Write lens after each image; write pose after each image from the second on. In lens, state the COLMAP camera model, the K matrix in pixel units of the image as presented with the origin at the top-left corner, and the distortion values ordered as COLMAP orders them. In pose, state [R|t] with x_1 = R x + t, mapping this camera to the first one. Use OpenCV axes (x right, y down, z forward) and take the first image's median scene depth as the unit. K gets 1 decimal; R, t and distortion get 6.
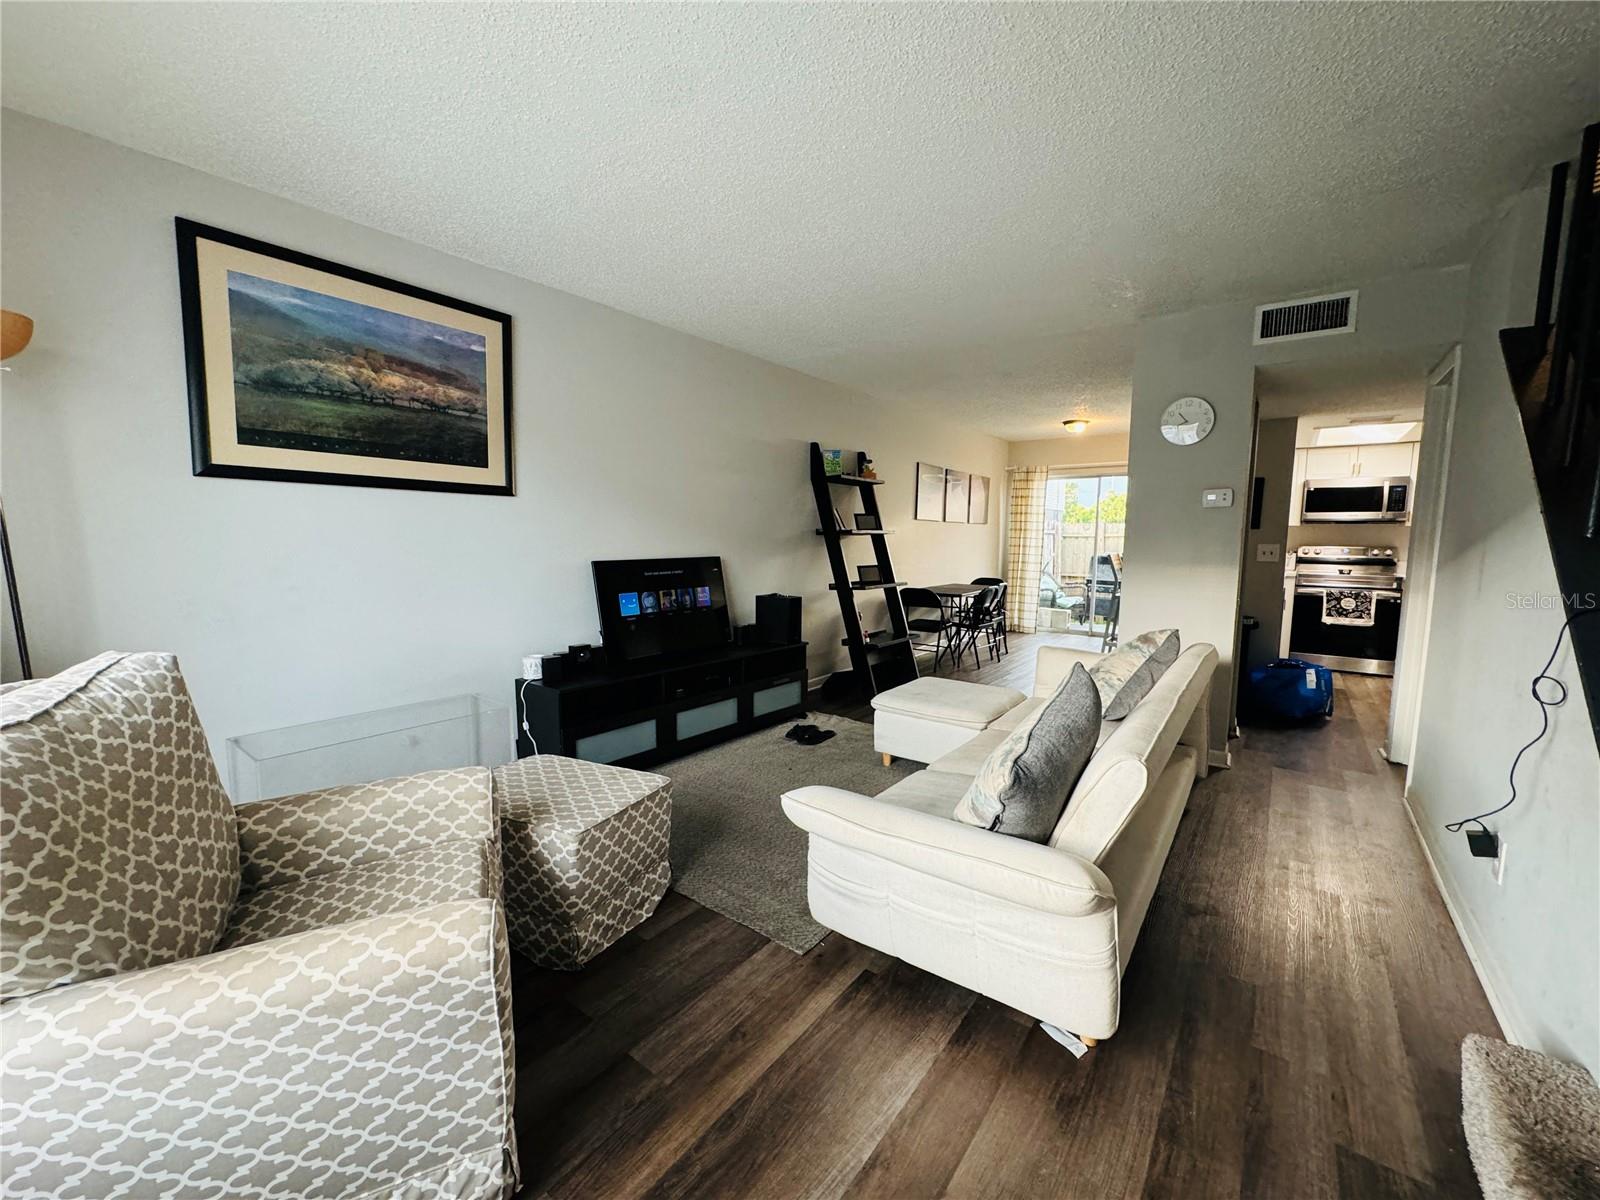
lens RADIAL K [[640.8, 0, 798.0], [0, 640.8, 601.9], [0, 0, 1]] dist [-0.001259, -0.000276]
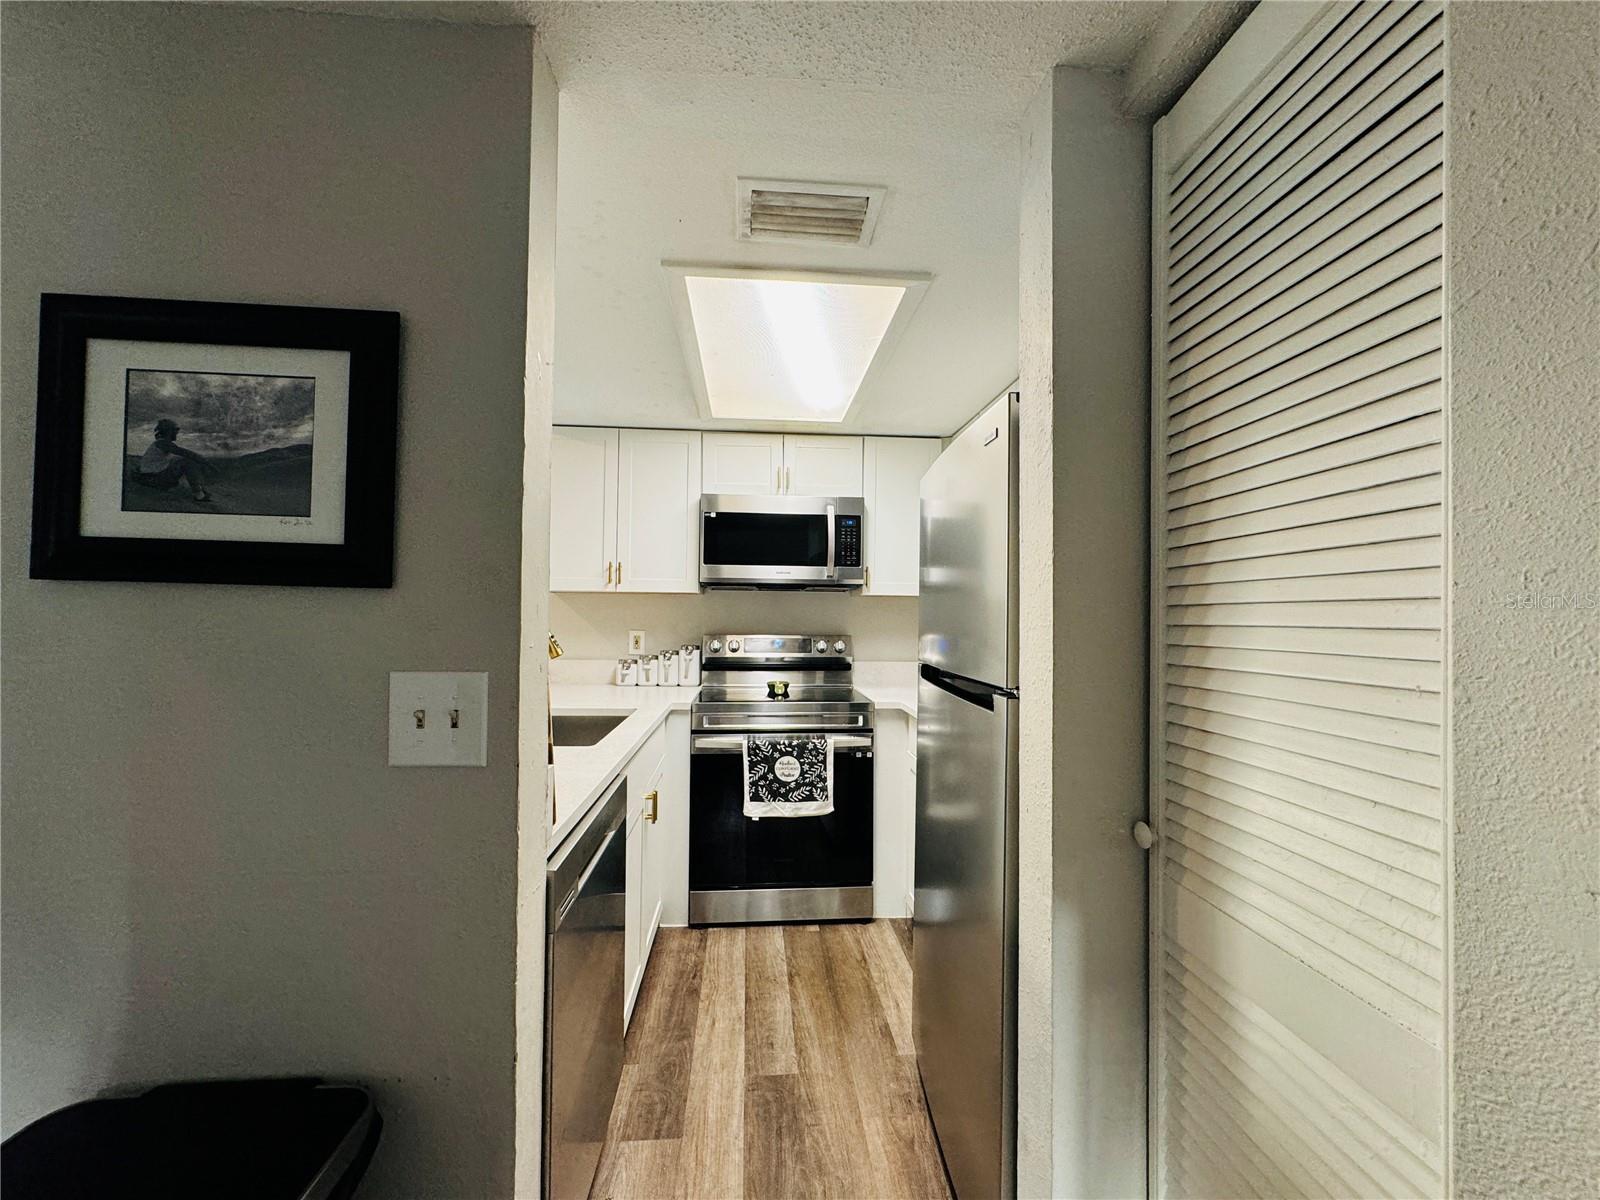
lens RADIAL K [[629.3, 0, 798.5], [0, 629.3, 604.5], [0, 0, 1]] dist [0.001935, -0.000012]
pose [[0.746563, 0.006479, 0.665283, 0.825705], [0.066843, 0.994163, -0.084691, -0.103672], [-0.661949, 0.107697, 0.741772, 0.947963]]
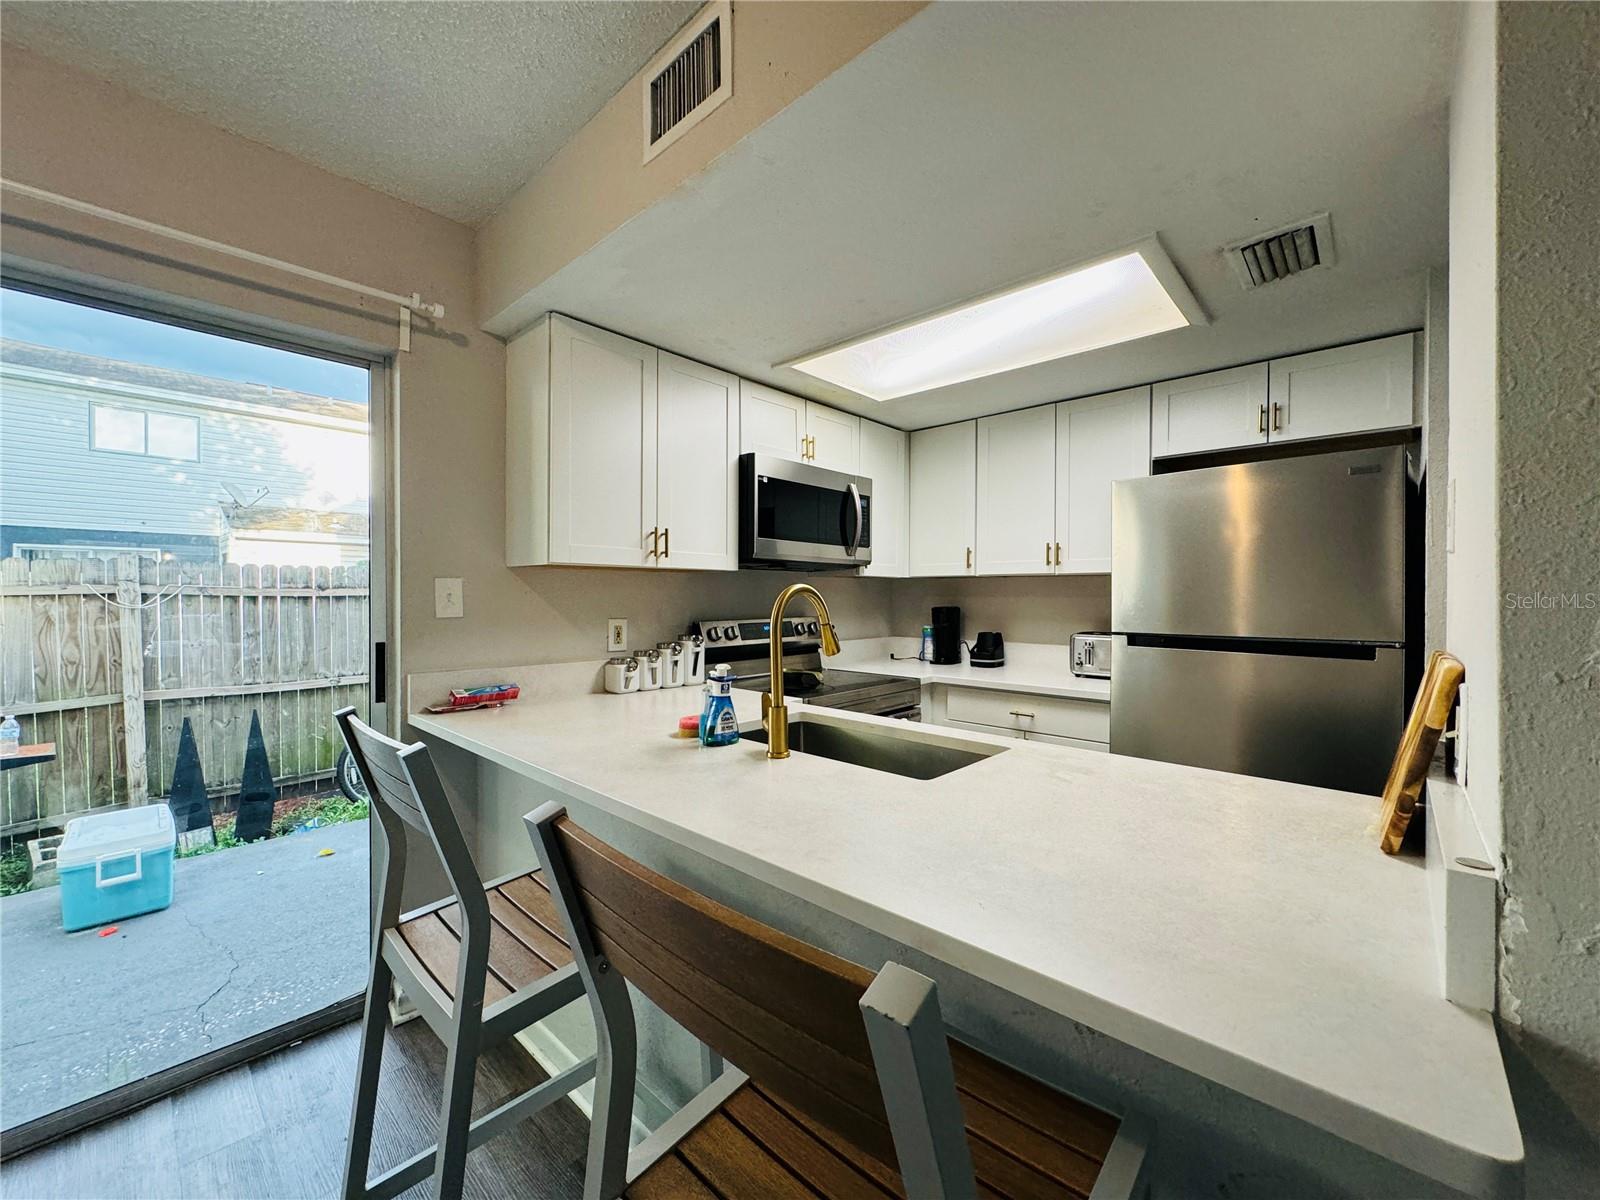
lens RADIAL K [[640.8, 0, 808.4], [0, 640.8, 595.6], [0, 0, 1]] dist [-0.001259, -0.000276]
pose [[0.096554, -0.011384, 0.995263, 0.619192], [0.104609, 0.994513, 0.001227, -0.154902], [-0.989815, 0.103995, 0.097215, 1.426479]]
